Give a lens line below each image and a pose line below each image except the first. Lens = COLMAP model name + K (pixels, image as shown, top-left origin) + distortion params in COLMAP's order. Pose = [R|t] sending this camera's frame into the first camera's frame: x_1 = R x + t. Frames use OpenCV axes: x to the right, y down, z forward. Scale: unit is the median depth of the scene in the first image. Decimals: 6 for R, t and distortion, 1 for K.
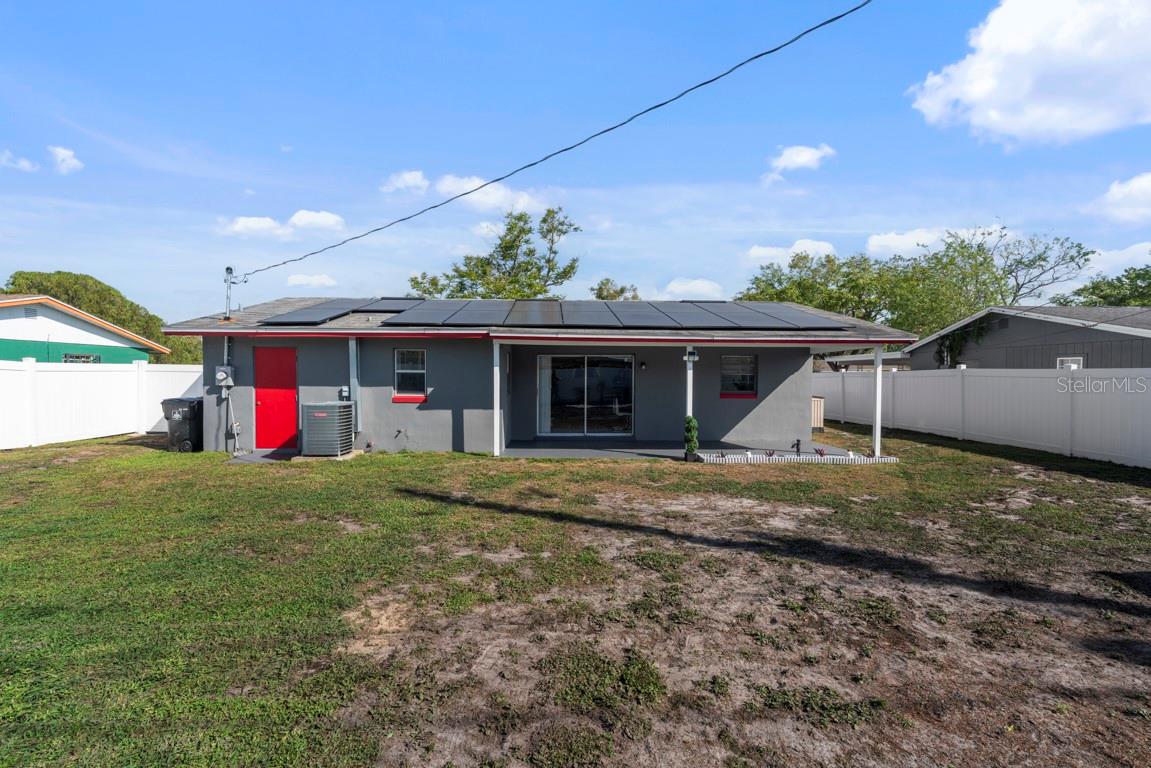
lens RADIAL K [[479.8, 0, 574.9], [0, 479.8, 383.6], [0, 0, 1]] dist [0.002240, -0.001394]
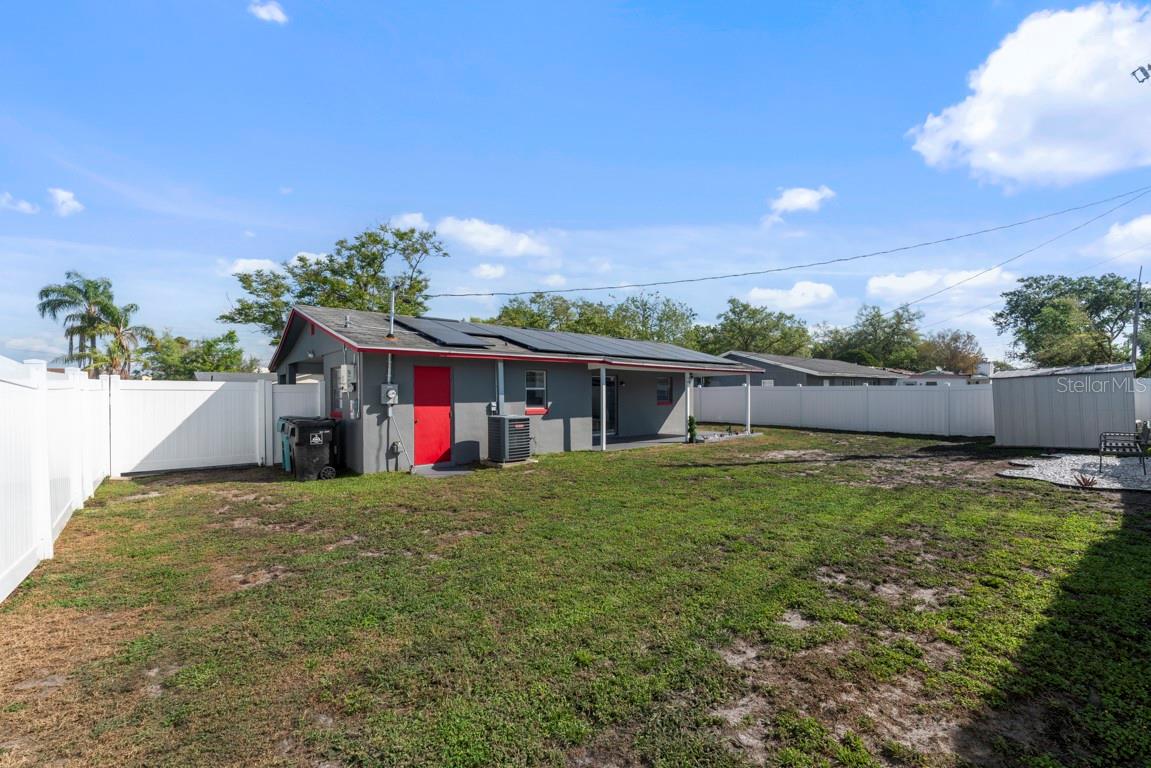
lens RADIAL K [[479.8, 0, 579.4], [0, 479.8, 388.6], [0, 0, 1]] dist [0.002240, -0.001394]
pose [[0.764607, -0.003893, 0.644485, -1.050779], [0.016126, 0.999784, -0.013092, -0.008757], [-0.644295, 0.020403, 0.764505, -0.009497]]
